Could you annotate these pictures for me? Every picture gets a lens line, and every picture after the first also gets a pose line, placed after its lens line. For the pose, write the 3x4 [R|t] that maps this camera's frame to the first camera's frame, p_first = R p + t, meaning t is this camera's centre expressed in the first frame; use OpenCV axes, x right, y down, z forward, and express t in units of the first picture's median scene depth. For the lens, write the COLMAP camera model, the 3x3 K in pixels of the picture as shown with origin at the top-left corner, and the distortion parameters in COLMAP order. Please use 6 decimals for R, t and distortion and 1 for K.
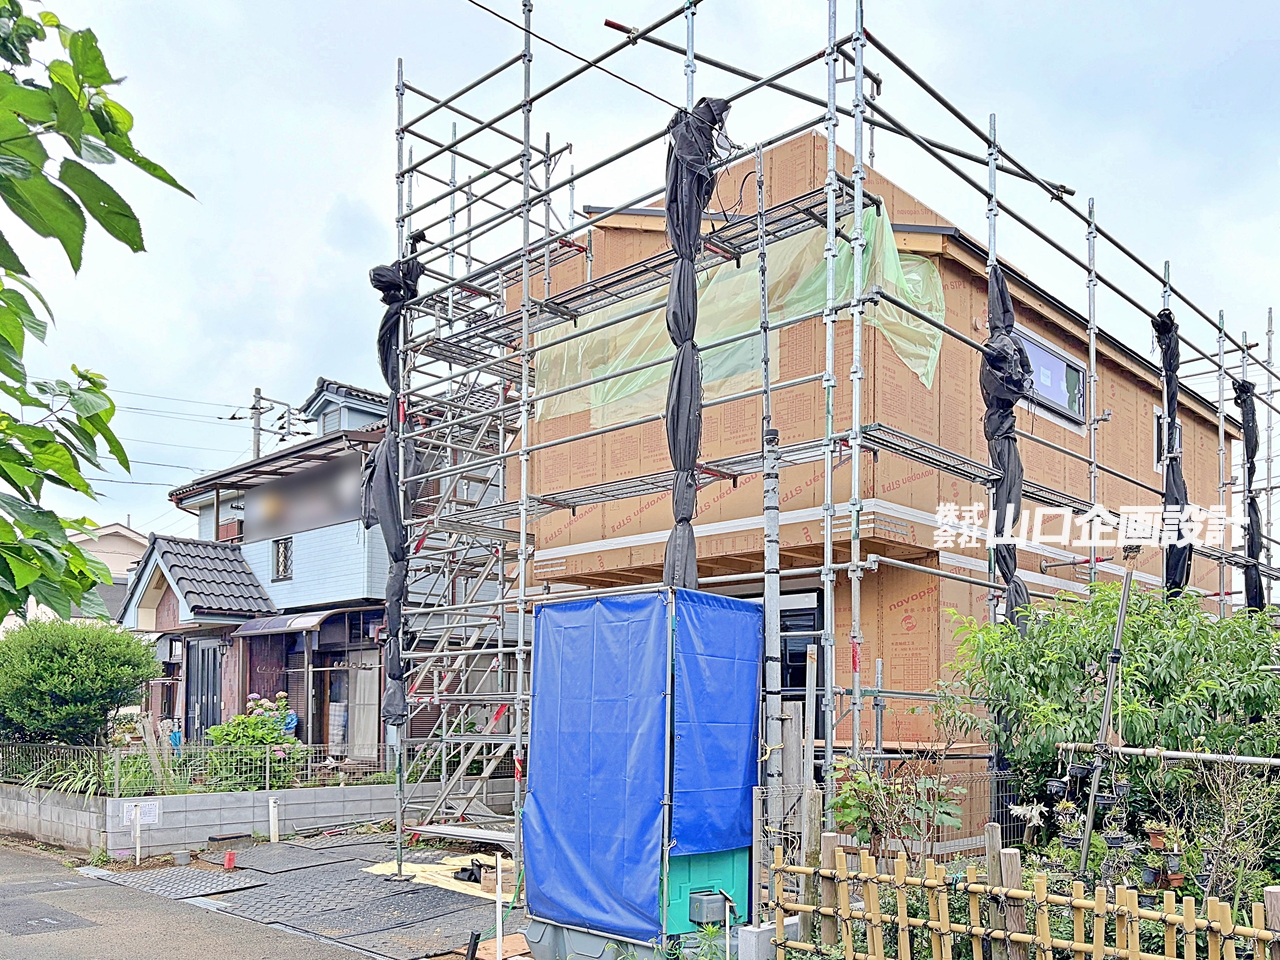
lens RADIAL K [[1014.7, 0, 650.8], [0, 1014.7, 700.7], [0, 0, 1]] dist [0.042134, -0.028683]
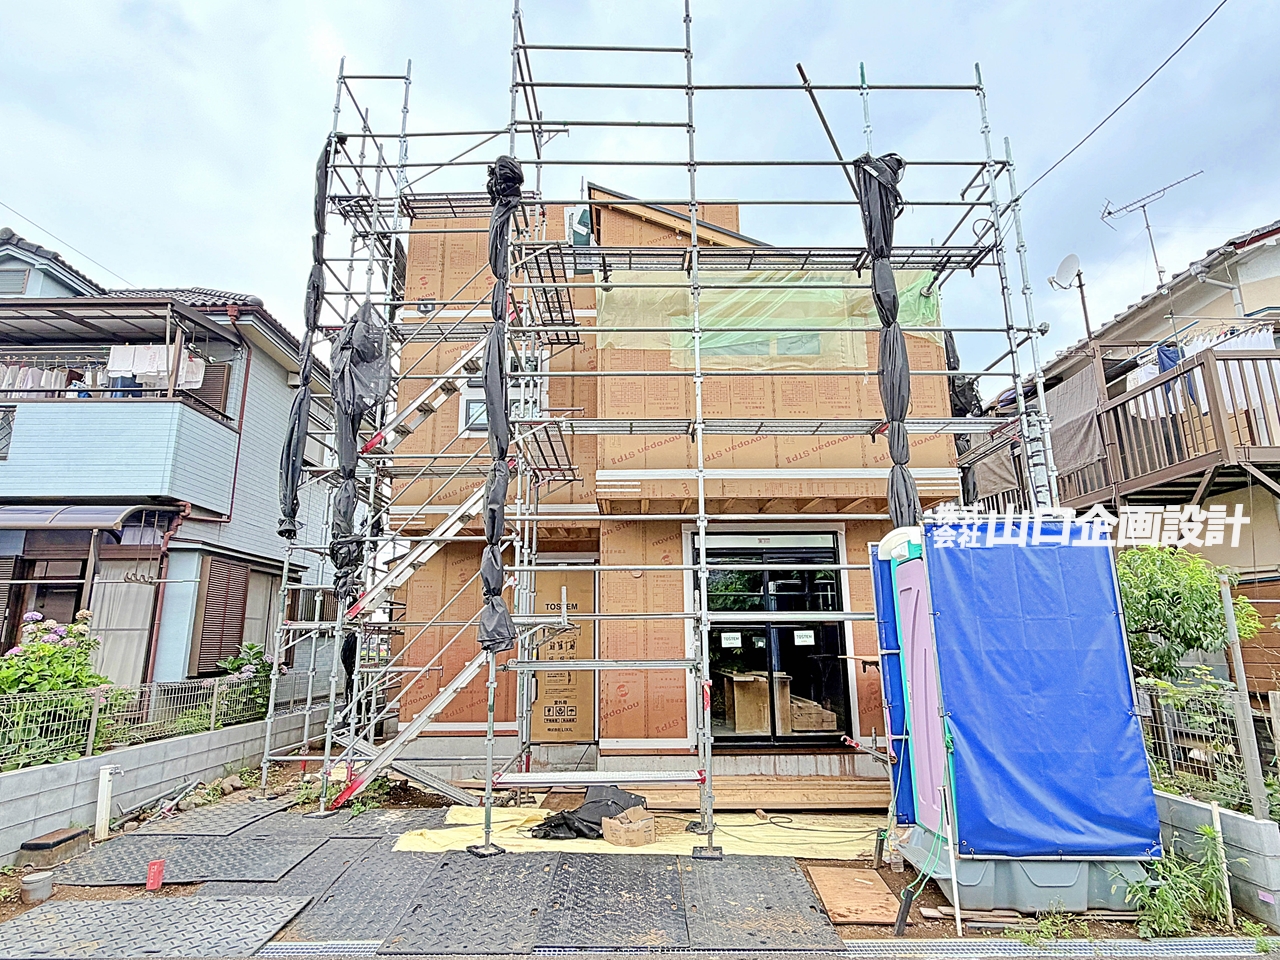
lens RADIAL K [[730.5, 0, 639.3], [0, 730.5, 483.0], [0, 0, 1]] dist [-0.001099, 0.001068]
pose [[0.732444, 0.135144, 0.667279, -0.507422], [-0.000249, 0.980154, -0.198237, 0.006399], [-0.680827, 0.145032, 0.717942, 0.413057]]
